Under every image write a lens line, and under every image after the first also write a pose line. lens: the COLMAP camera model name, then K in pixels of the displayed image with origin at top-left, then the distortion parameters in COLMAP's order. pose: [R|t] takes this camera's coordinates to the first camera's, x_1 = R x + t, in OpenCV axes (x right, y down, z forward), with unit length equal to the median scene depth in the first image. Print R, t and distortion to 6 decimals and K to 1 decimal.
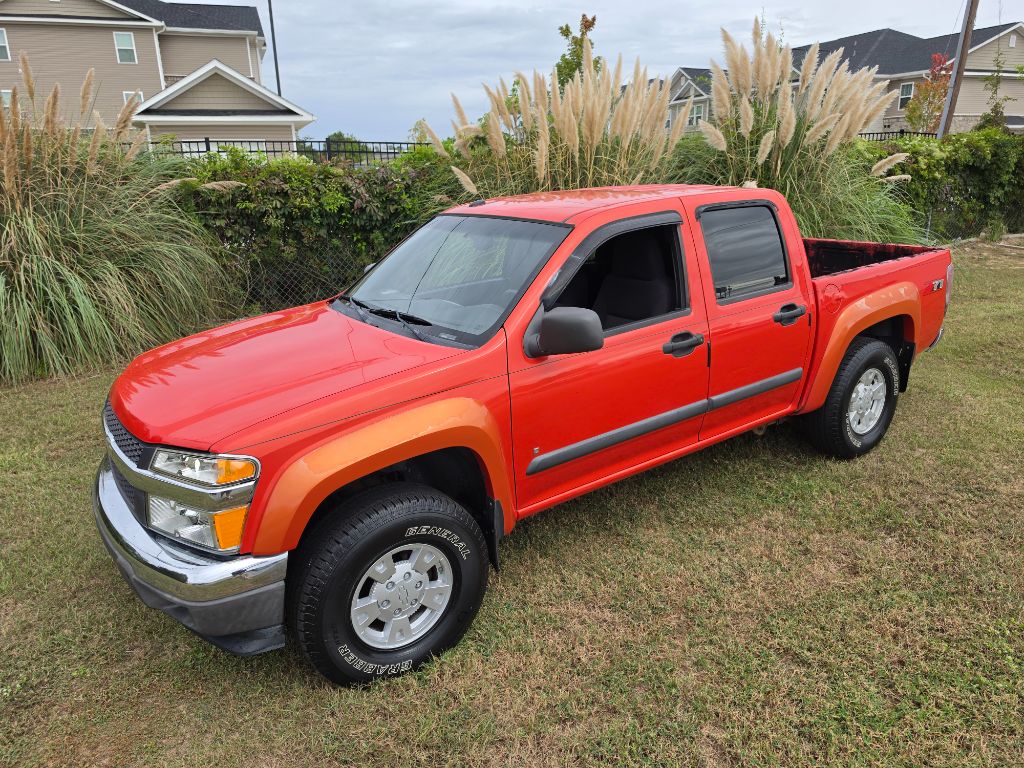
lens RADIAL K [[707.6, 0, 521.9], [0, 707.6, 380.7], [0, 0, 1]] dist [0.038604, -0.047214]
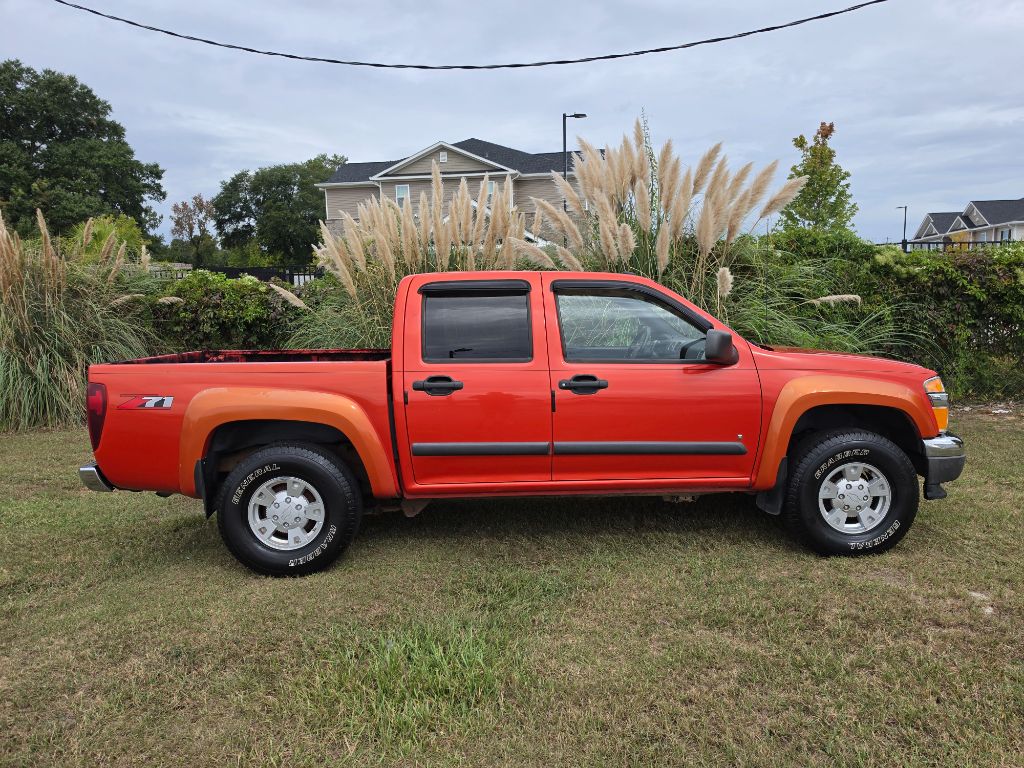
lens RADIAL K [[707.6, 0, 517.7], [0, 707.6, 386.7], [0, 0, 1]] dist [0.038604, -0.047214]
pose [[0.847294, 0.069825, -0.526515, 1.423263], [-0.148038, 0.983083, -0.107855, -0.149069], [0.510077, 0.169329, 0.843297, 0.507081]]
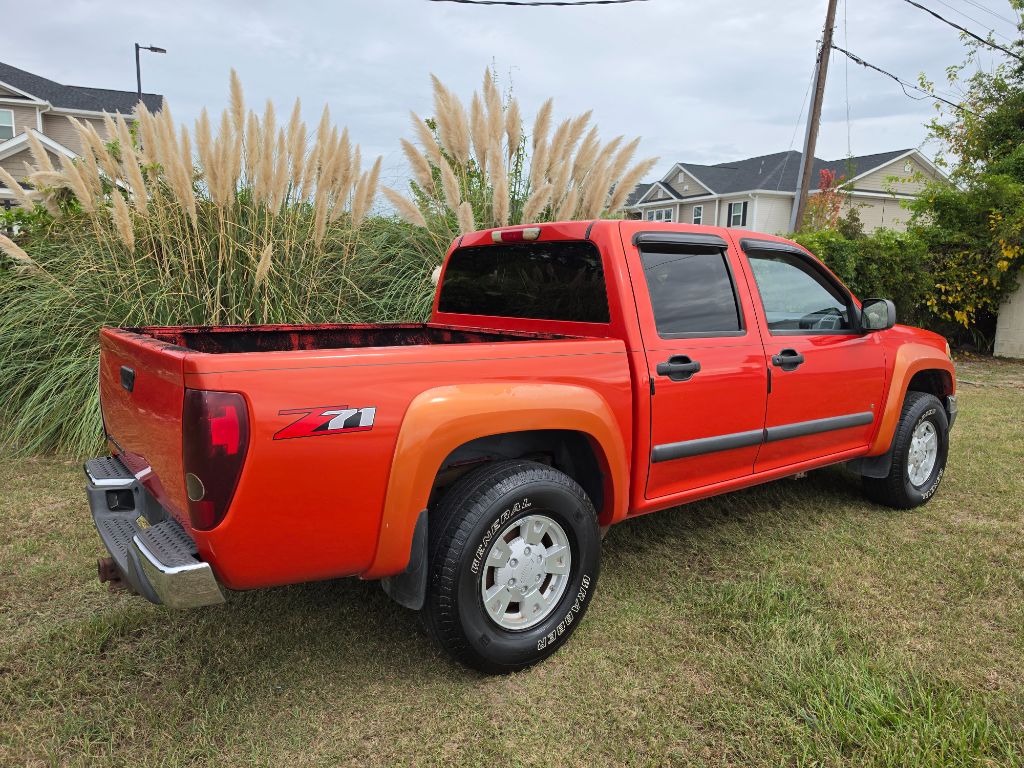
lens RADIAL K [[707.6, 0, 509.0], [0, 707.6, 384.2], [0, 0, 1]] dist [0.038604, -0.047214]
pose [[0.997676, 0.031965, 0.060171, 0.659316], [-0.023808, 0.991004, -0.131699, -0.121749], [-0.063840, 0.129960, 0.989462, 0.540315]]
